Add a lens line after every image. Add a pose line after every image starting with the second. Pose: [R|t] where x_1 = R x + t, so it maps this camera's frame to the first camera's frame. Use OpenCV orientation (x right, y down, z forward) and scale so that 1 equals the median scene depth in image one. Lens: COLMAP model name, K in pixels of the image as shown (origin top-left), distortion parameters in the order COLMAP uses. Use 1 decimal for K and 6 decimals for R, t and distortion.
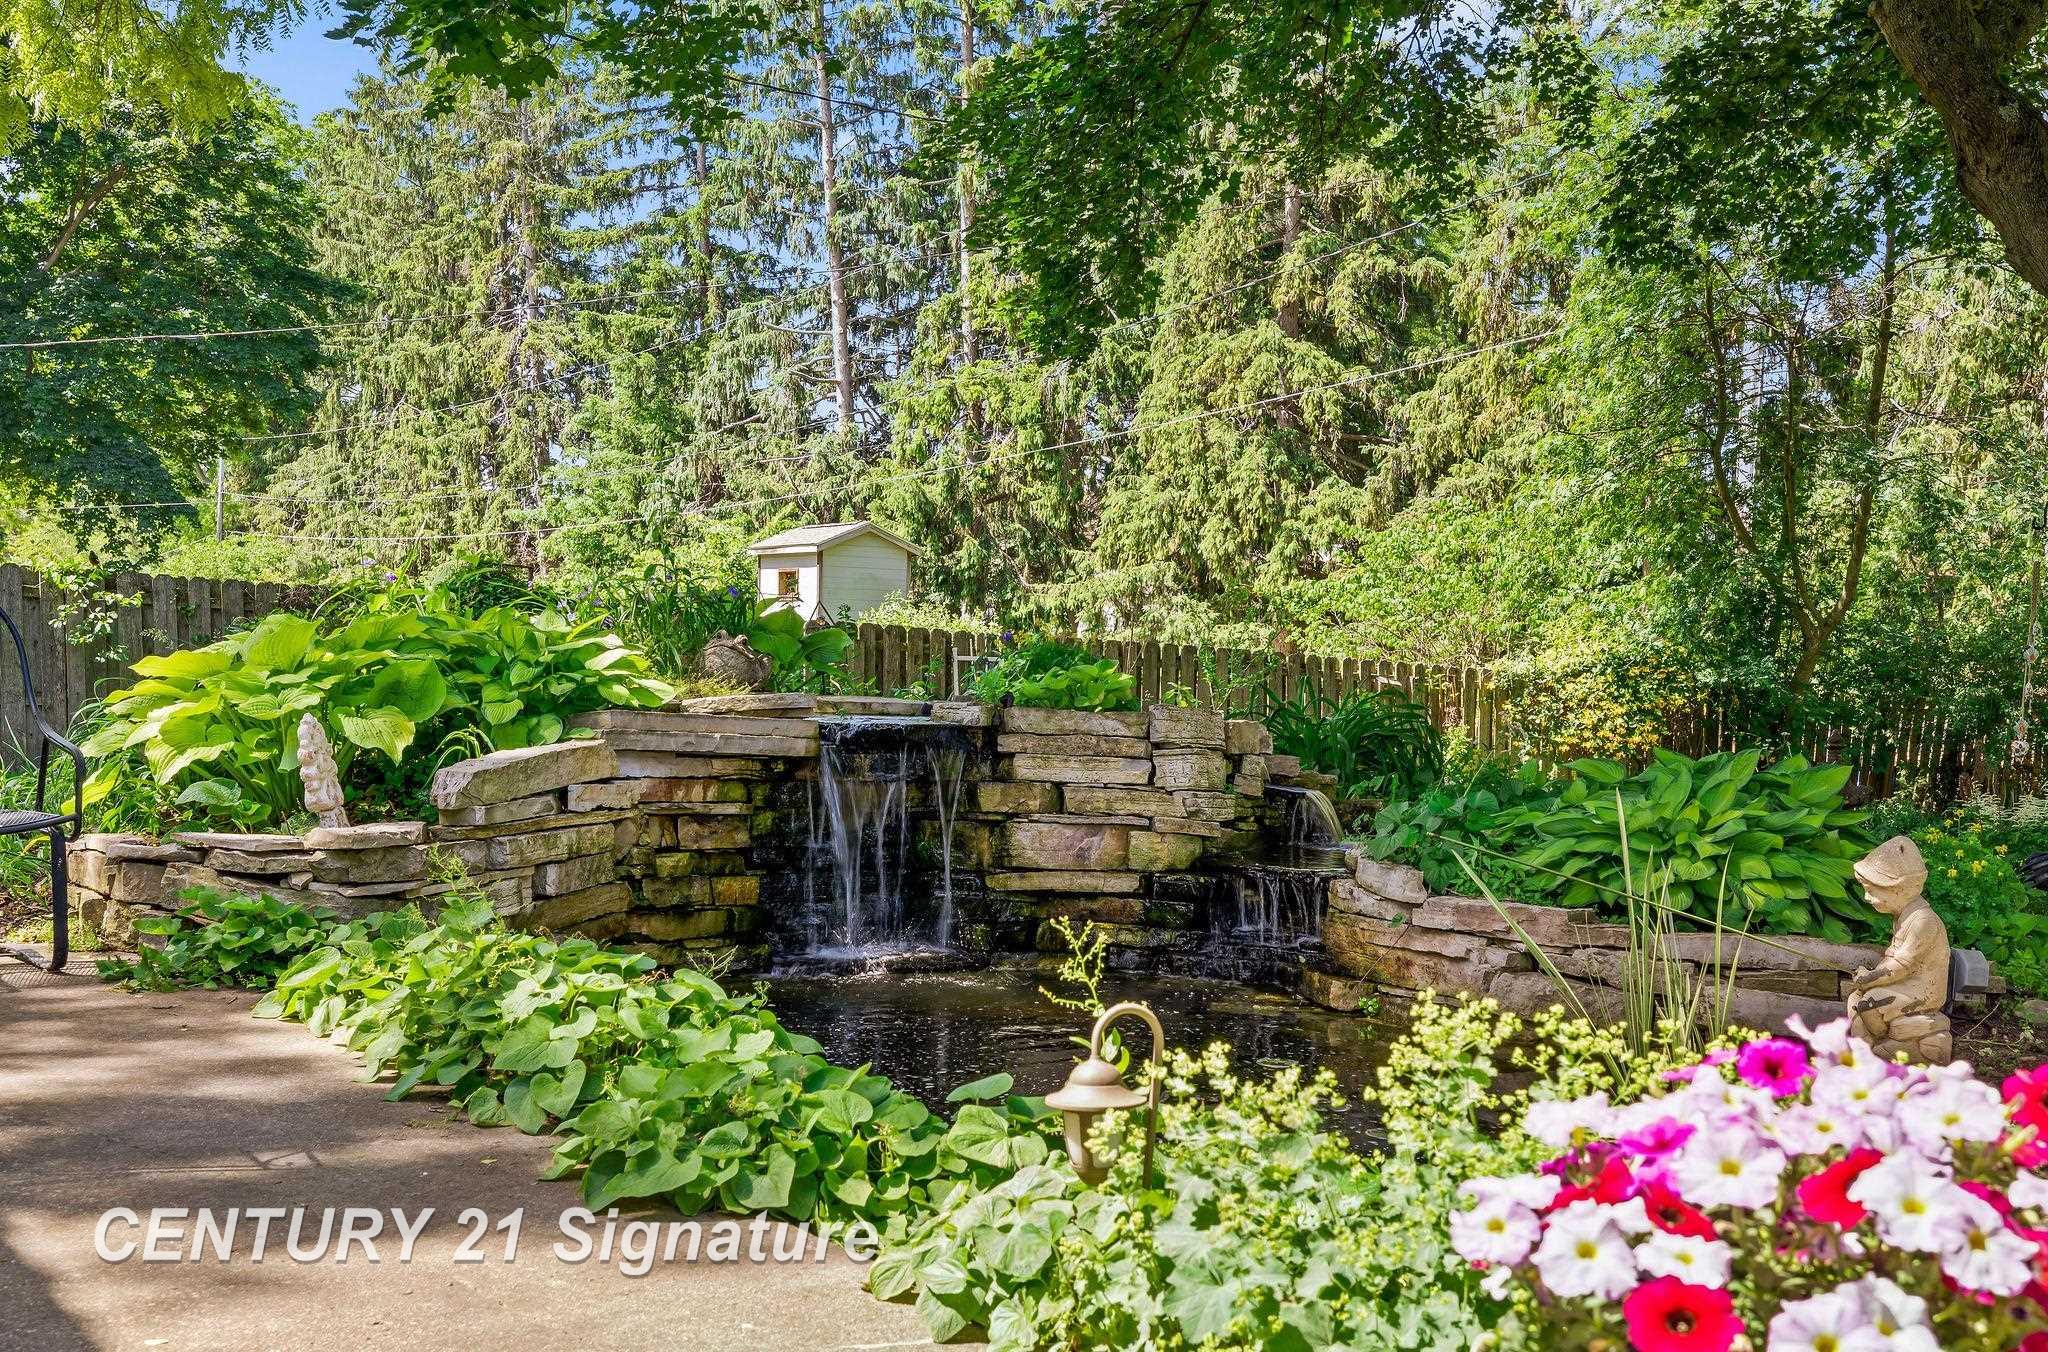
lens RADIAL K [[2217.4, 0, 1033.2], [0, 2217.4, 897.9], [0, 0, 1]] dist [0.010502, -0.003946]
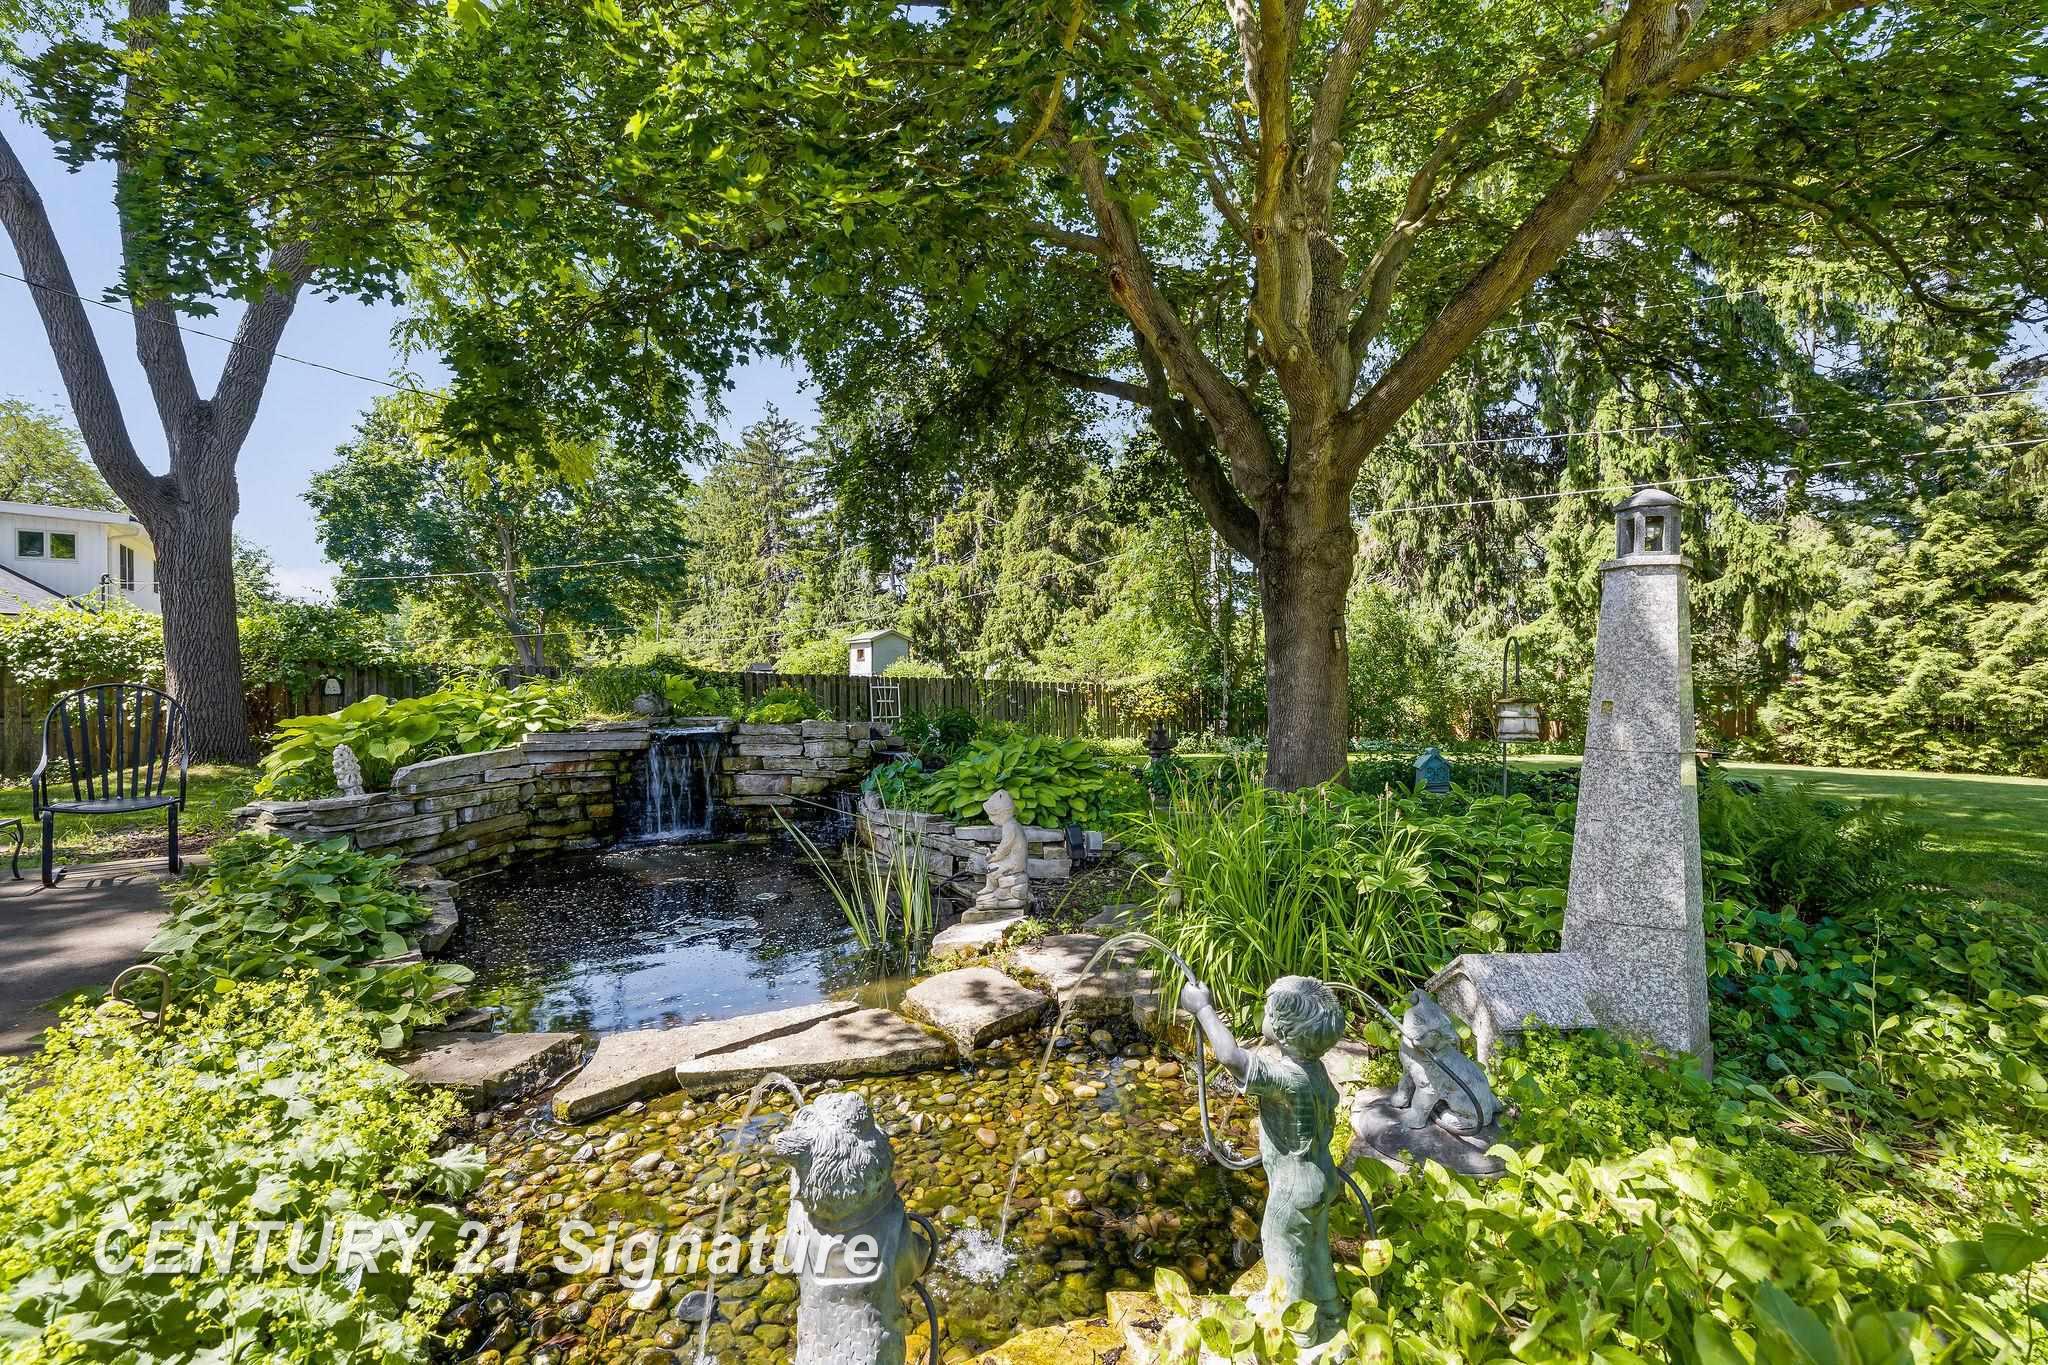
lens RADIAL K [[871.9, 0, 1015.6], [0, 871.9, 679.0], [0, 0, 1]] dist [0.001219, 0.000133]
pose [[0.999535, -0.027985, 0.012147, 0.052844], [0.029103, 0.994098, -0.104510, -0.006003], [-0.009151, 0.104815, 0.994450, 0.021254]]
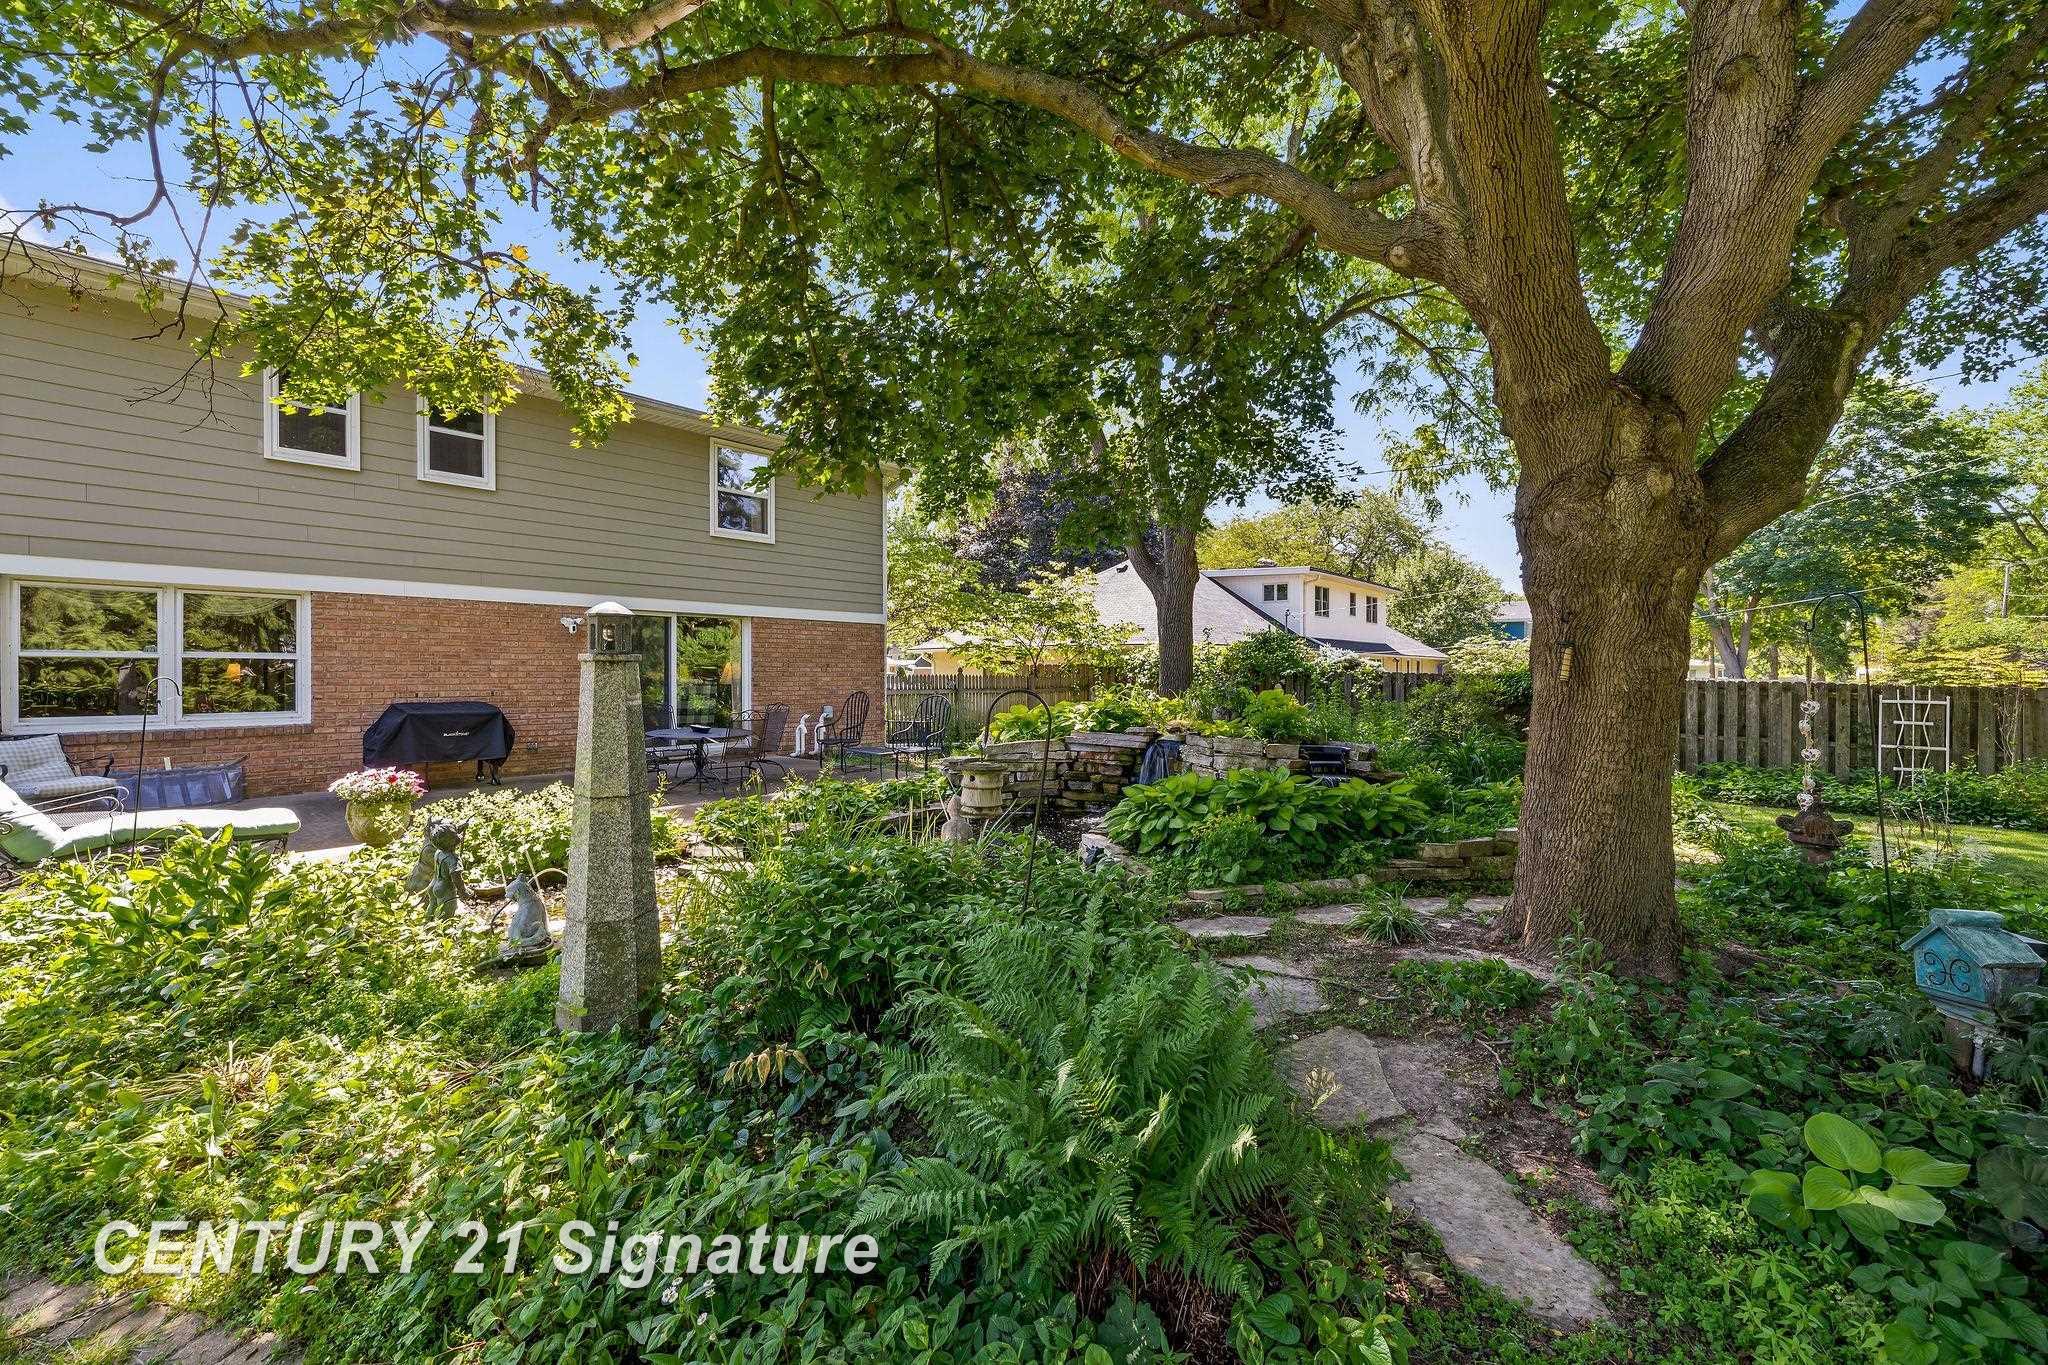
lens RADIAL K [[855.9, 0, 1021.8], [0, 855.9, 684.4], [0, 0, 1]] dist [0.000143, -0.000313]
pose [[0.264183, -0.012507, -0.964391, 0.192664], [-0.091241, 0.995107, -0.037899, -0.017842], [0.960147, 0.098005, 0.261750, 0.102012]]
